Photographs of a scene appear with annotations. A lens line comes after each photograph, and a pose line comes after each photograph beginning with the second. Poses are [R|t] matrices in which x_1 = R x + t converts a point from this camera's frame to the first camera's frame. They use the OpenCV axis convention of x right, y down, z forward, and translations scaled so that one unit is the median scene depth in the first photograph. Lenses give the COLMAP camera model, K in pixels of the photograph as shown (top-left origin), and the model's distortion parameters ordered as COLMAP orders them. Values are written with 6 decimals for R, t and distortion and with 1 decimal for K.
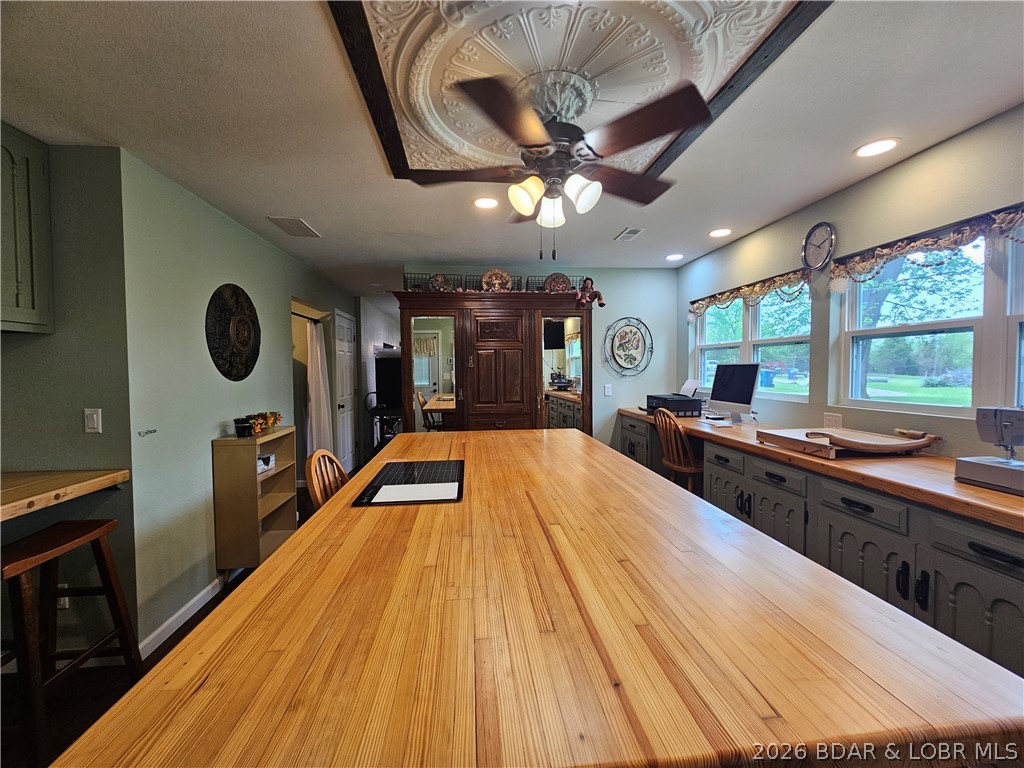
lens RADIAL K [[419.4, 0, 512.6], [0, 419.4, 383.8], [0, 0, 1]] dist [-0.000797, -0.000183]
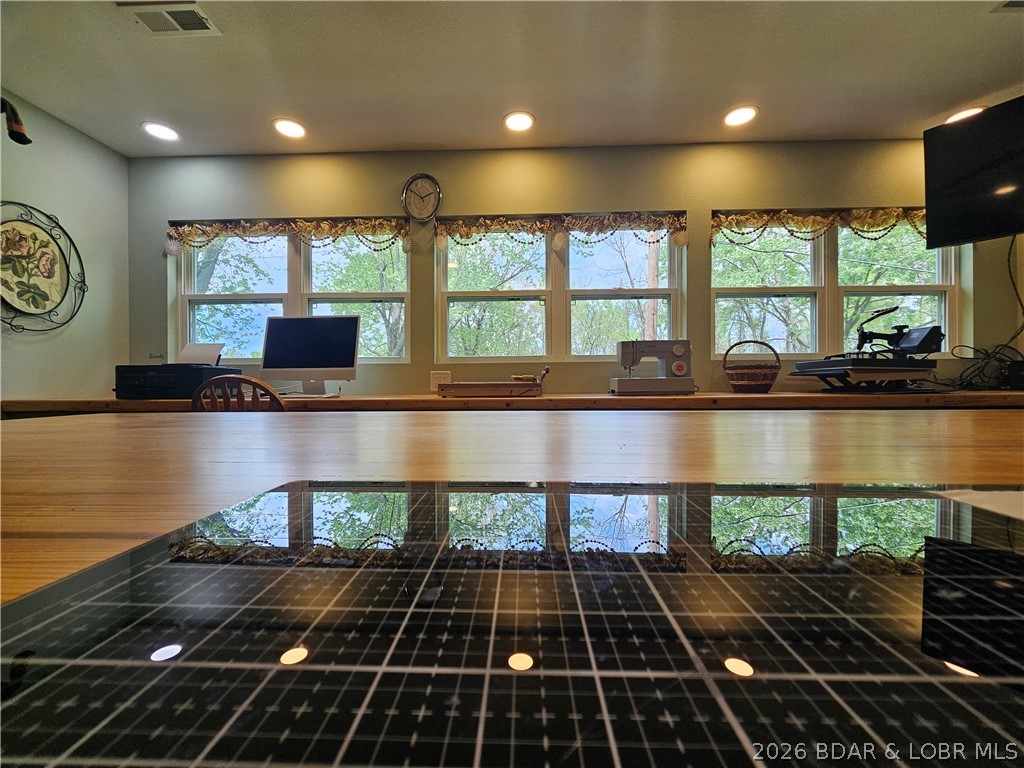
lens RADIAL K [[419.4, 0, 506.5], [0, 419.4, 387.0], [0, 0, 1]] dist [-0.000797, -0.000183]
pose [[0.141923, 0.000561, 0.989878, -0.181649], [0.039694, 0.999192, -0.006257, 0.112343], [-0.989082, 0.040180, 0.141786, 0.660357]]
